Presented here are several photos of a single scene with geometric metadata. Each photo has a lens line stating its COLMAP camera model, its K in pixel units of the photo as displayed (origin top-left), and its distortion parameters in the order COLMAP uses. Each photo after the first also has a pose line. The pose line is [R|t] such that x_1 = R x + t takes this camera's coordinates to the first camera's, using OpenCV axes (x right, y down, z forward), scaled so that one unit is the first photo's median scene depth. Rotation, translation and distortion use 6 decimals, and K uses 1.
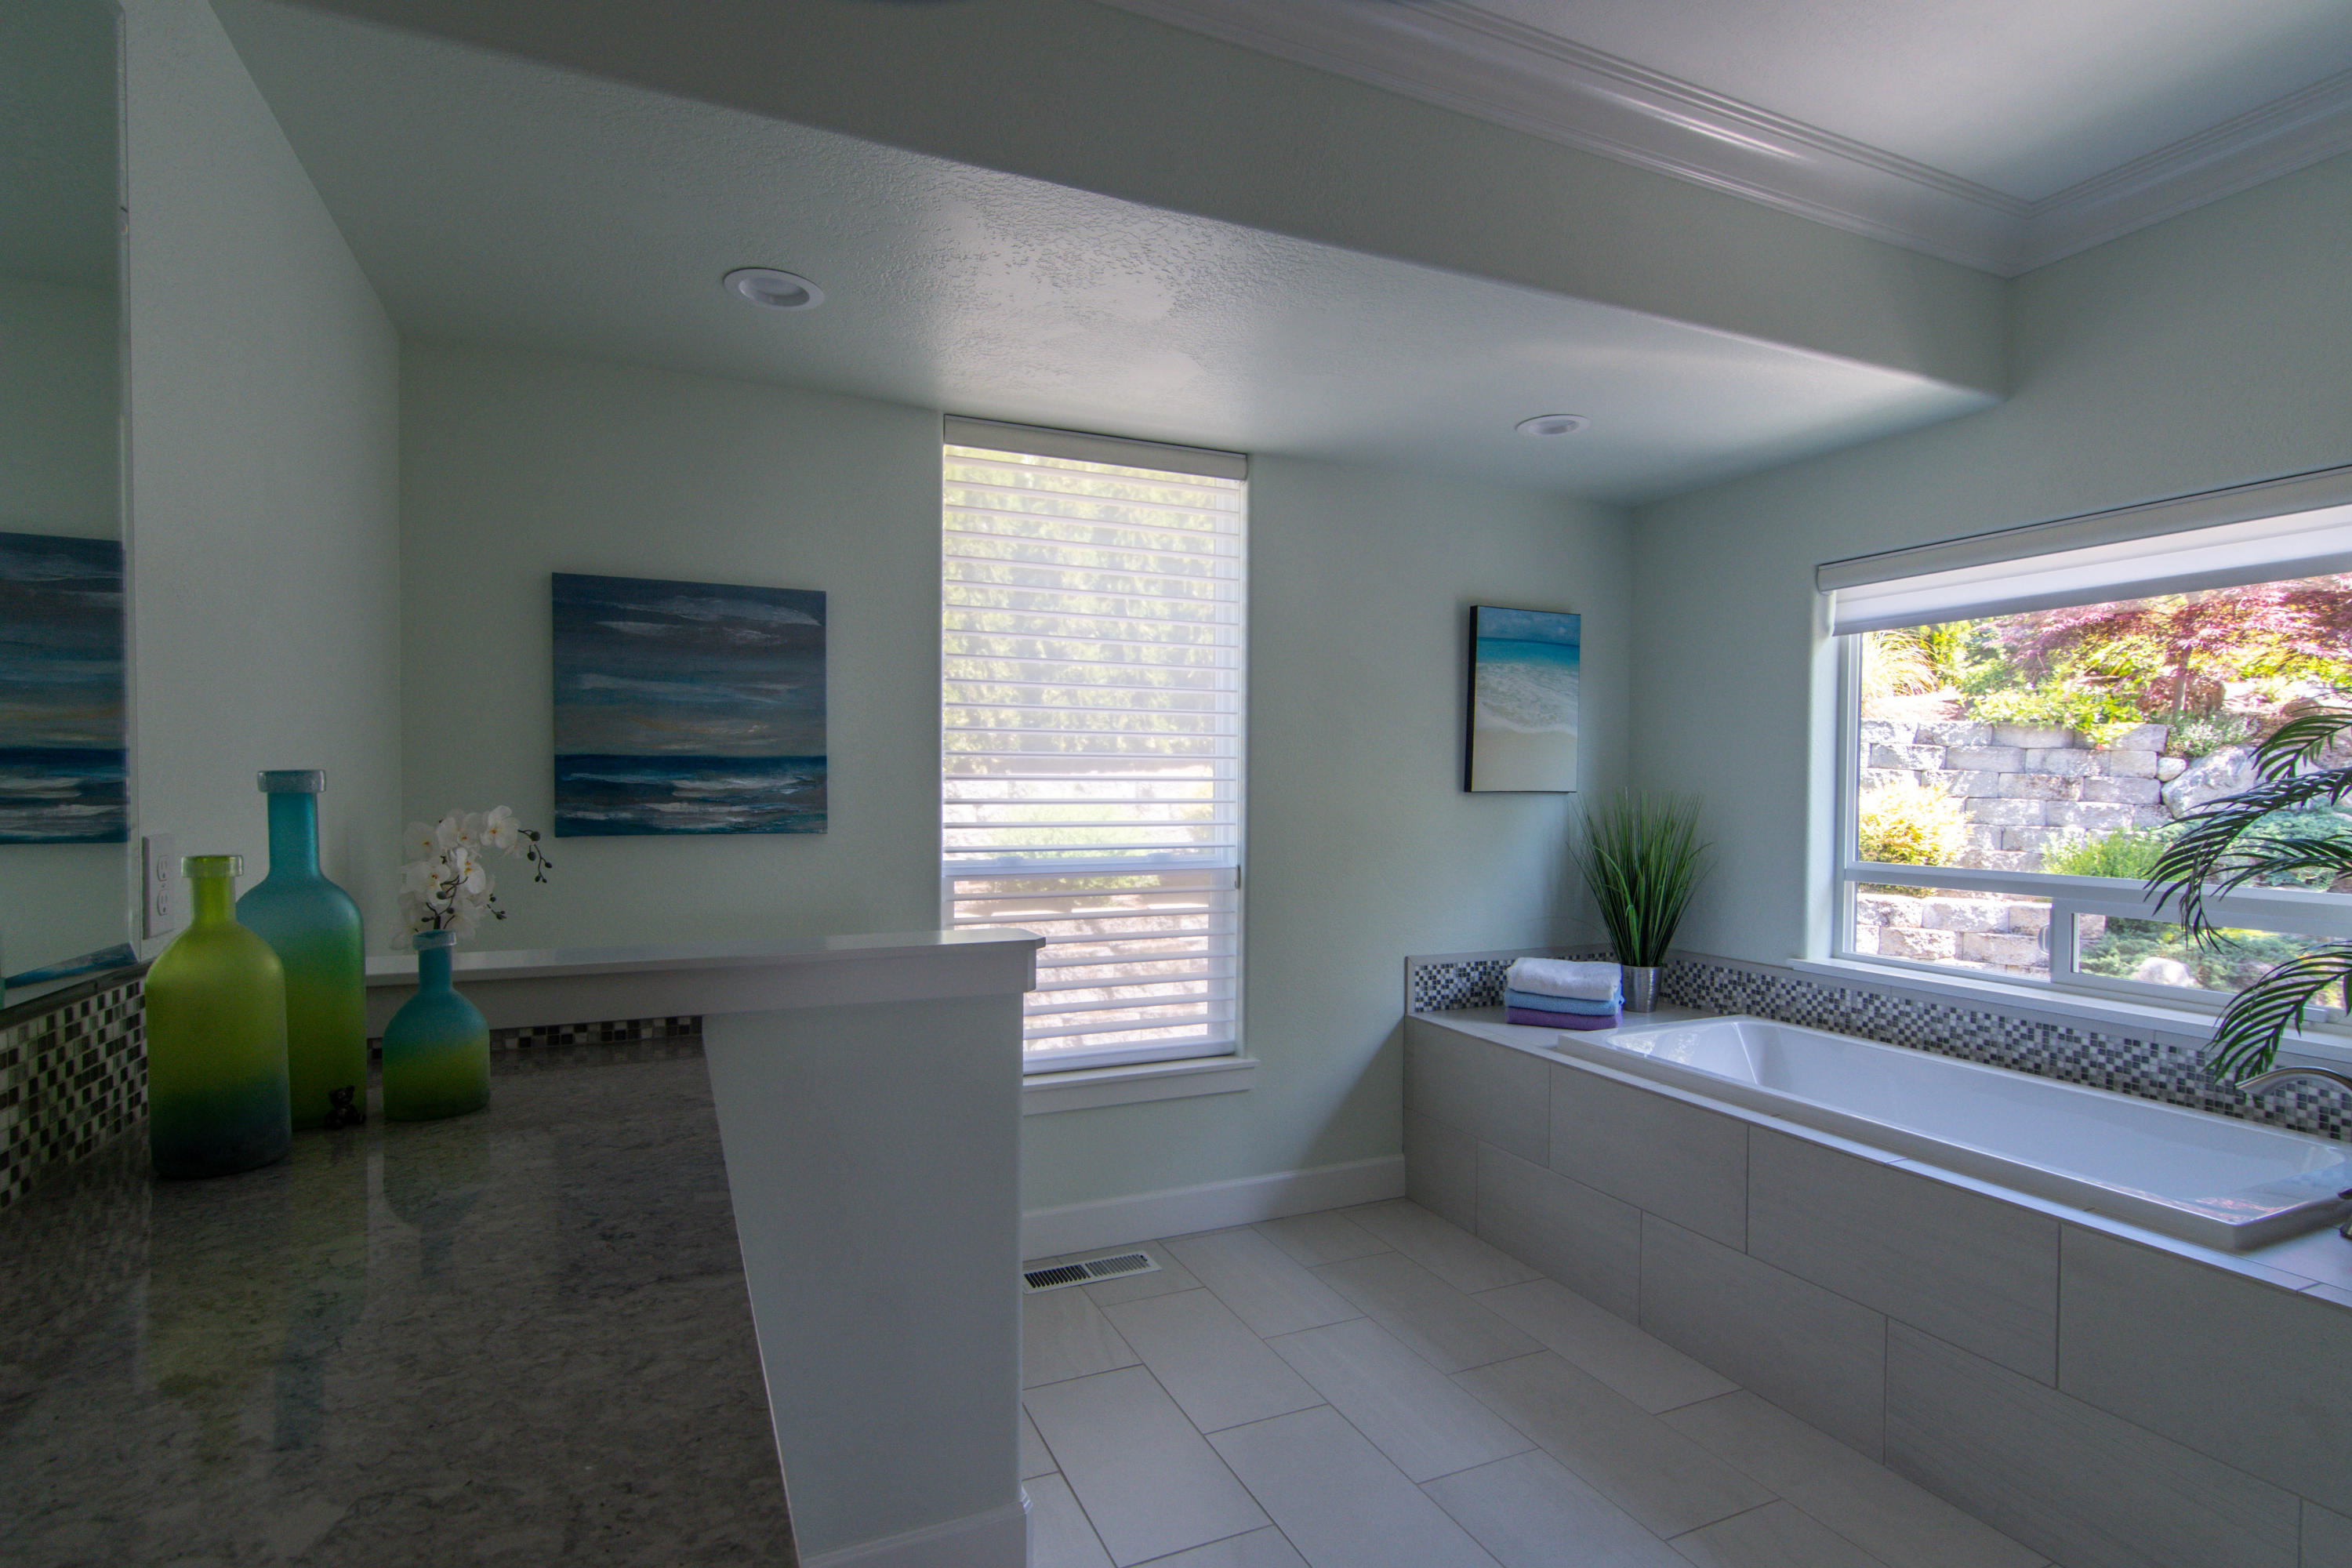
lens RADIAL K [[1137.2, 0, 1170.5], [0, 1137.2, 810.6], [0, 0, 1]] dist [0.002137, 0.001037]
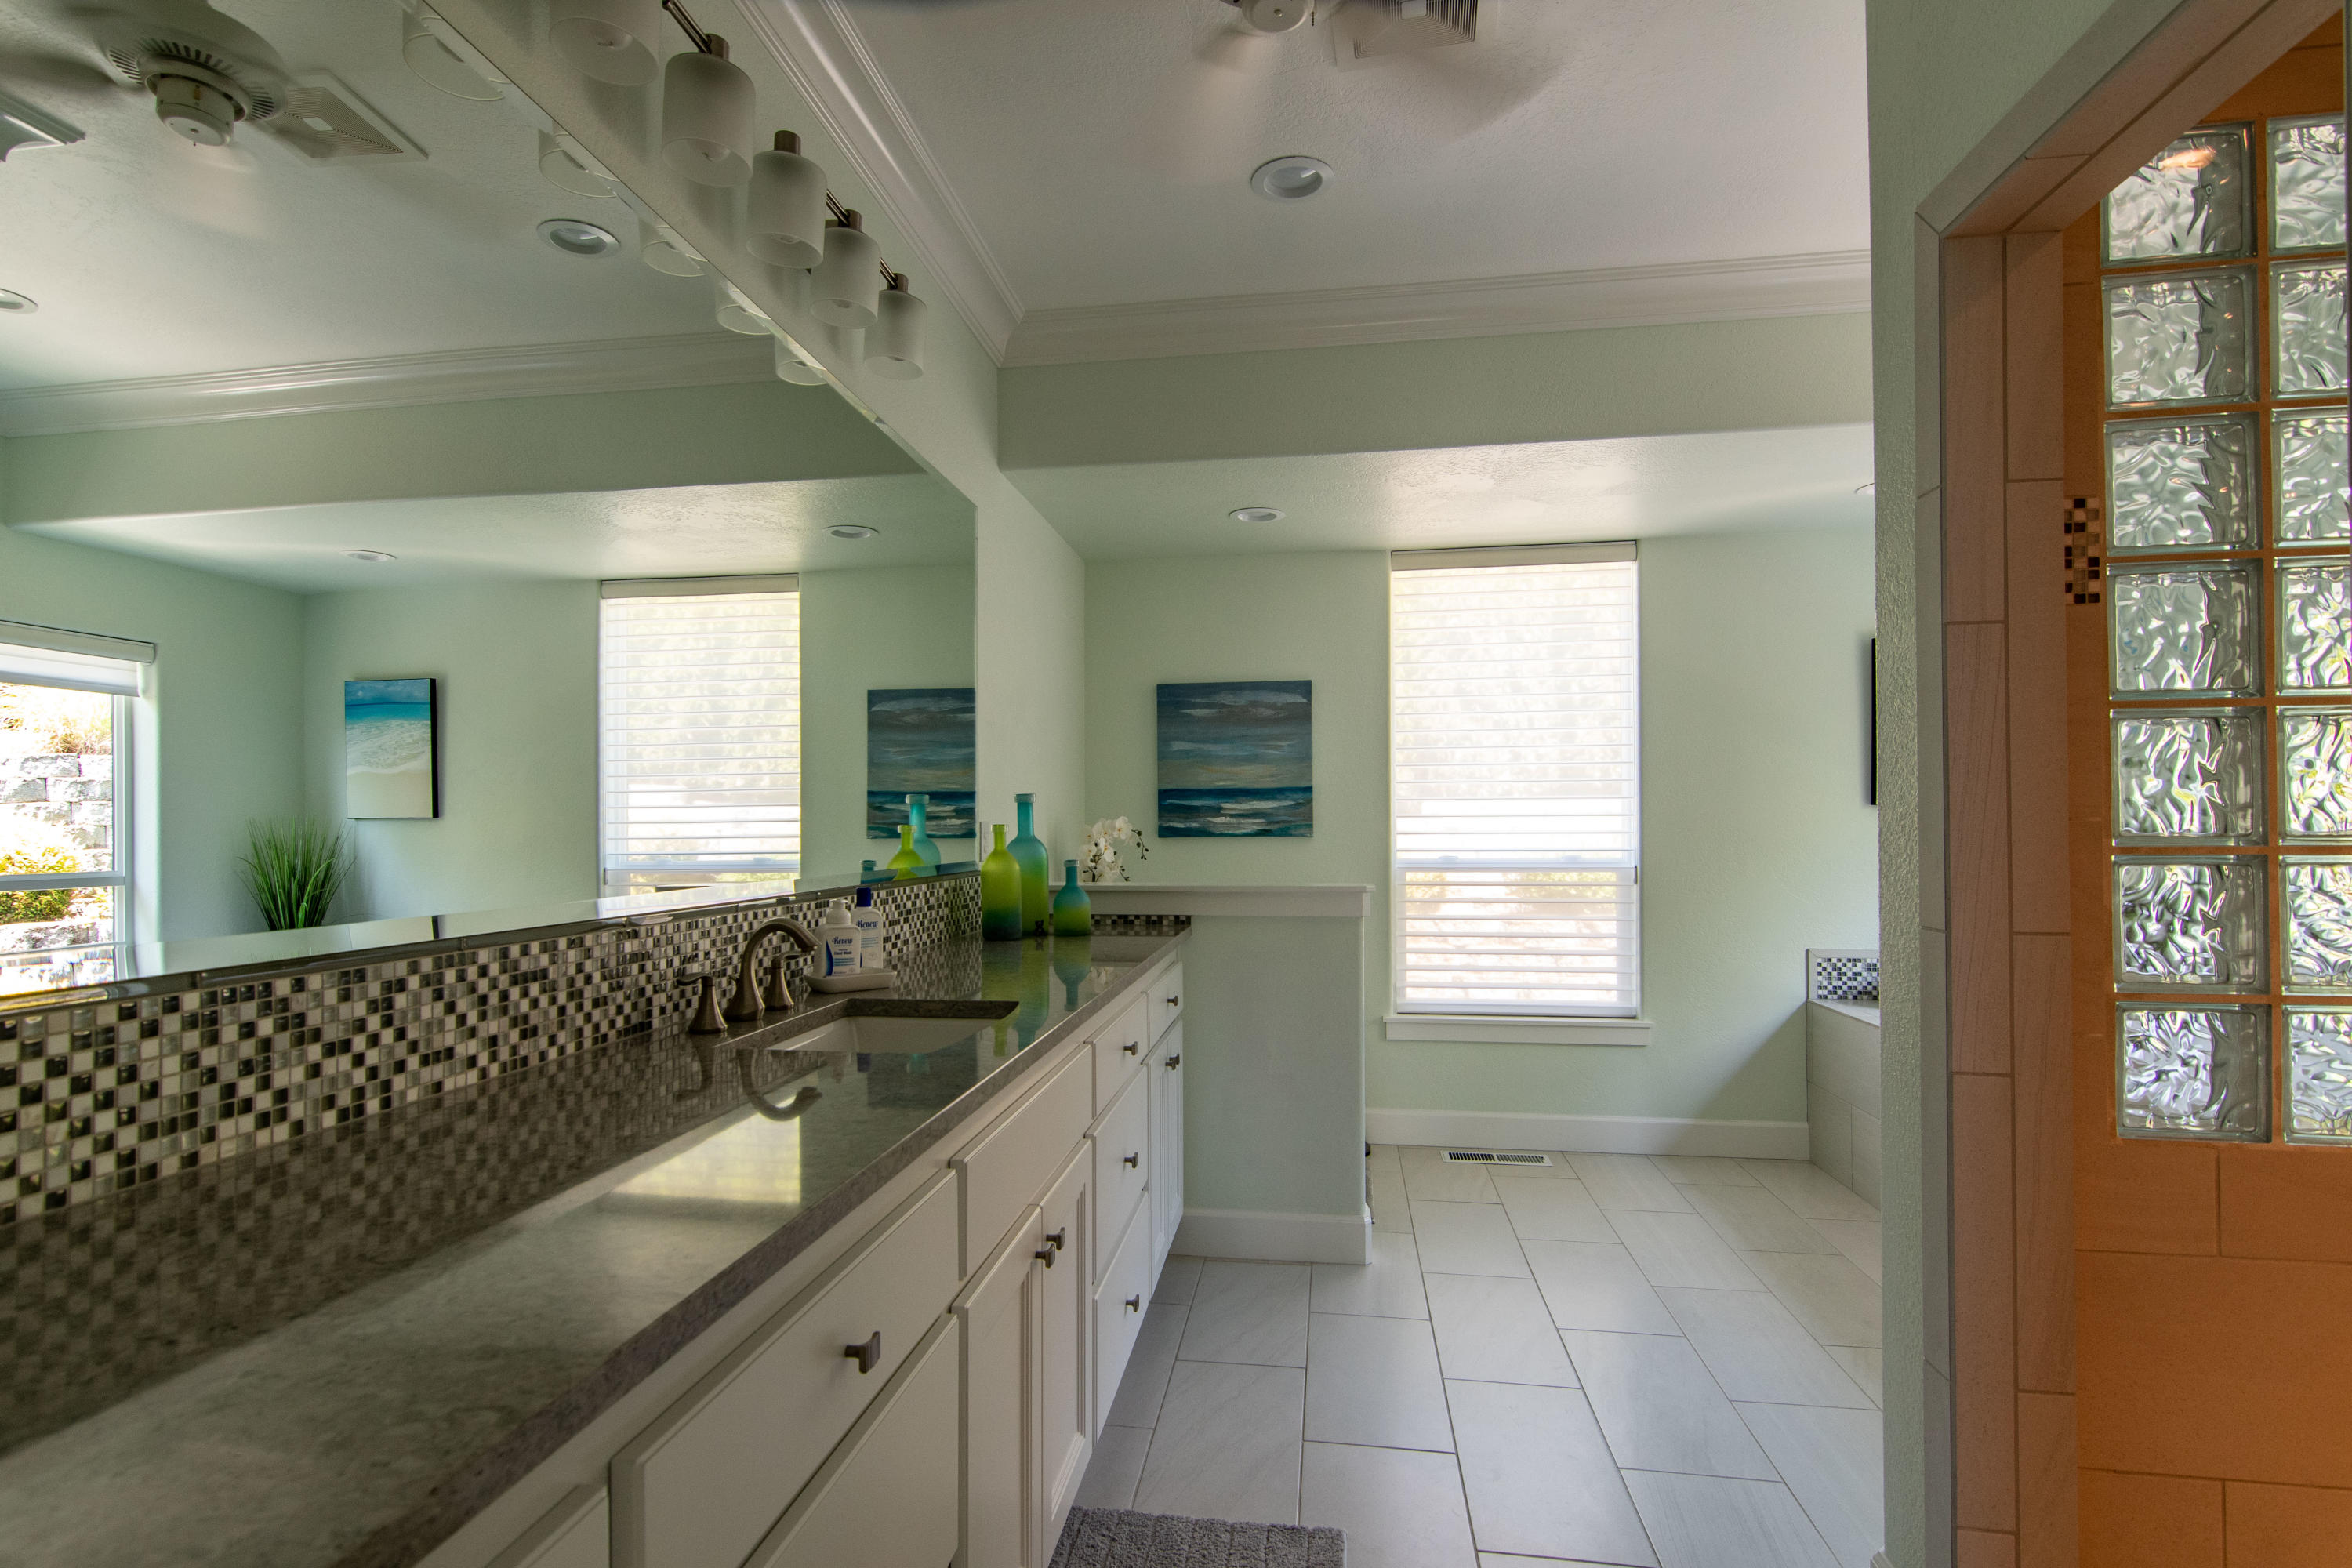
lens RADIAL K [[1137.2, 0, 1170.5], [0, 1137.2, 810.6], [0, 0, 1]] dist [0.002137, 0.001037]
pose [[0.846015, -0.015546, -0.532932, 0.365193], [-0.002072, 0.999471, -0.032445, 0.036169], [0.533155, 0.028553, 0.845536, -0.414229]]
